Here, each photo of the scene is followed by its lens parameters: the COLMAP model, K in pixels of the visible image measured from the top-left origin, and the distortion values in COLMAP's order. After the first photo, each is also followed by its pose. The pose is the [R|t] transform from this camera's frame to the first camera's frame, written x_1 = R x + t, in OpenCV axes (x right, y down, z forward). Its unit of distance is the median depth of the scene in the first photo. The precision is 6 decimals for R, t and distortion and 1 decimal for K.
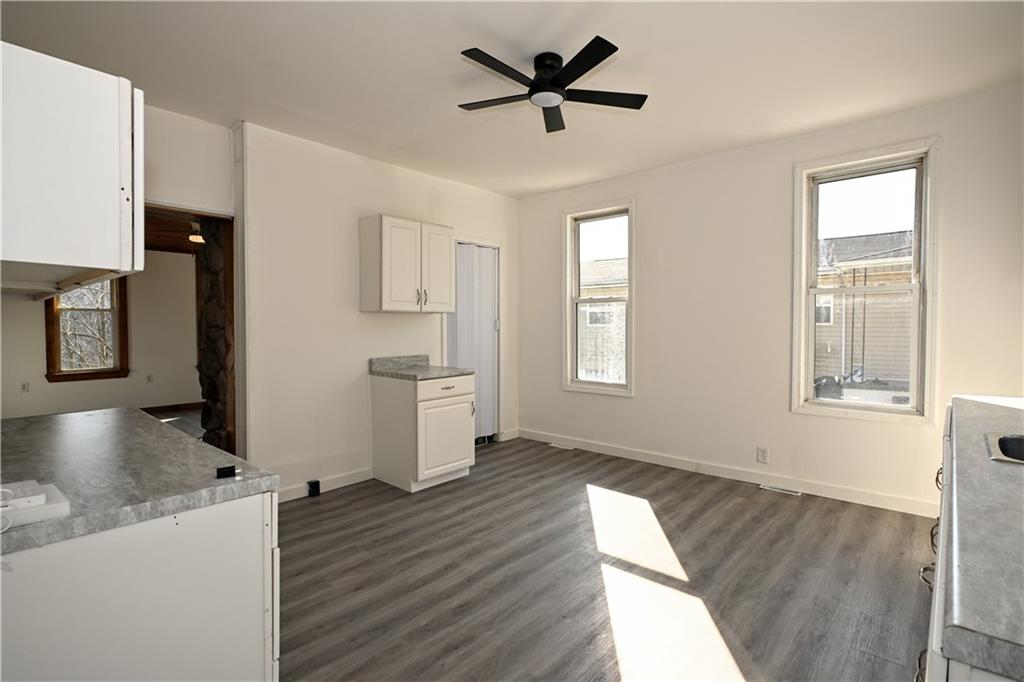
lens RADIAL K [[492.8, 0, 512.0], [0, 492.8, 341.0], [0, 0, 1]] dist [-0.000971, -0.000984]
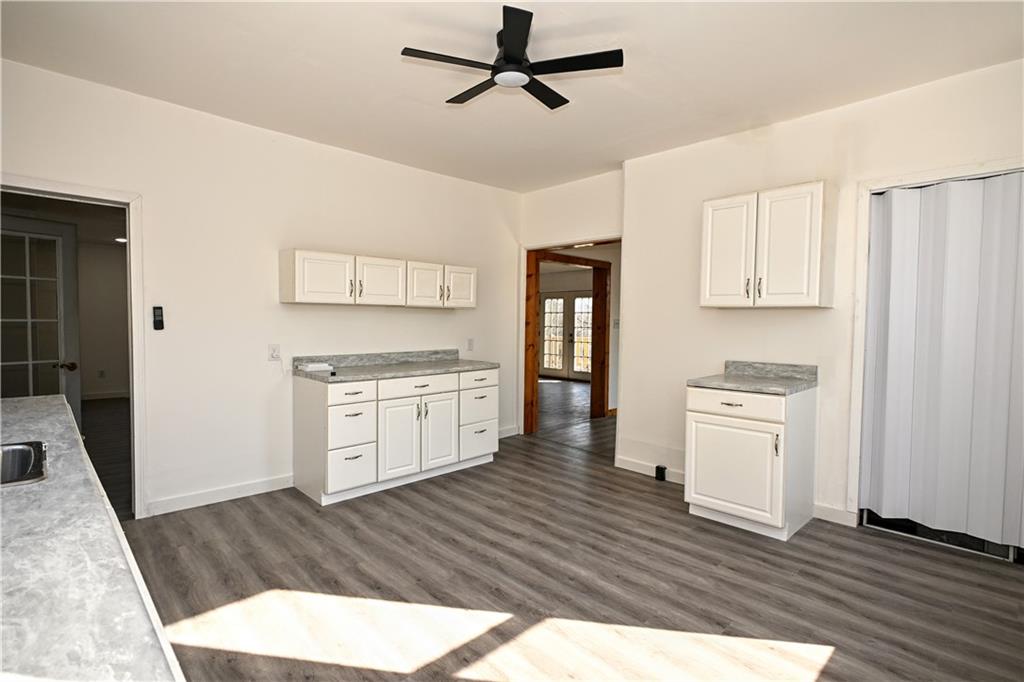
lens RADIAL K [[492.8, 0, 512.0], [0, 492.8, 341.0], [0, 0, 1]] dist [-0.000971, -0.000984]
pose [[-0.067232, 0.043700, -0.996780, 0.751596], [-0.044461, 0.997917, 0.046748, -0.030041], [0.996746, 0.047461, -0.065149, 0.795033]]
